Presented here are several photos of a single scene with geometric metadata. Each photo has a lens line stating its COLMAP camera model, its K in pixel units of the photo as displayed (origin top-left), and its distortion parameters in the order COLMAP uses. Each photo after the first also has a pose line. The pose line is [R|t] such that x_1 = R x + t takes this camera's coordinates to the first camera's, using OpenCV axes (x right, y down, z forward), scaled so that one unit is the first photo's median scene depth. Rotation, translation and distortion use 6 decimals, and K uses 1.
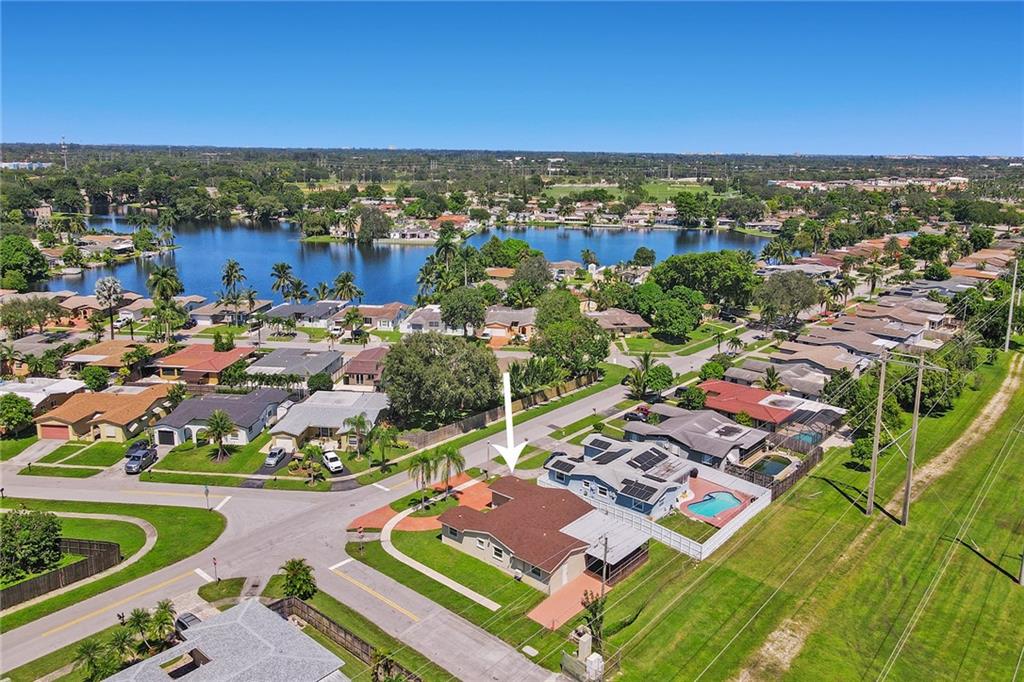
lens RADIAL K [[730.6, 0, 513.0], [0, 730.6, 335.4], [0, 0, 1]] dist [0.027590, -0.010261]
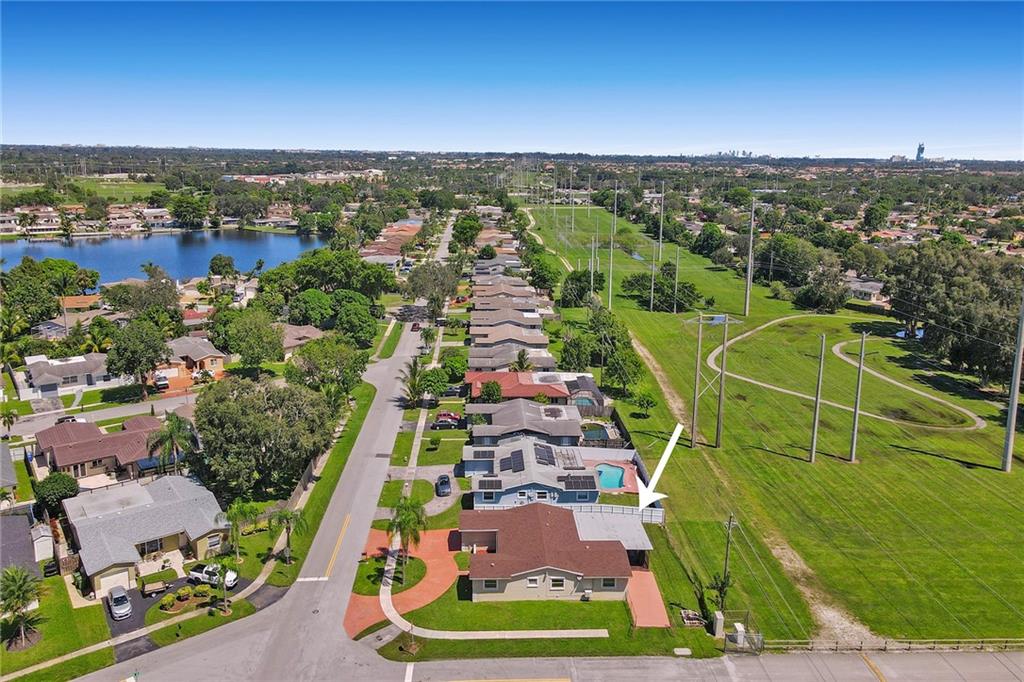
lens RADIAL K [[730.6, 0, 506.7], [0, 730.6, 350.2], [0, 0, 1]] dist [0.027590, -0.010261]
pose [[0.738569, -0.178430, 0.650138, -0.469102], [0.160915, 0.983125, 0.087017, -0.069321], [-0.654693, 0.040349, 0.754817, 0.233394]]
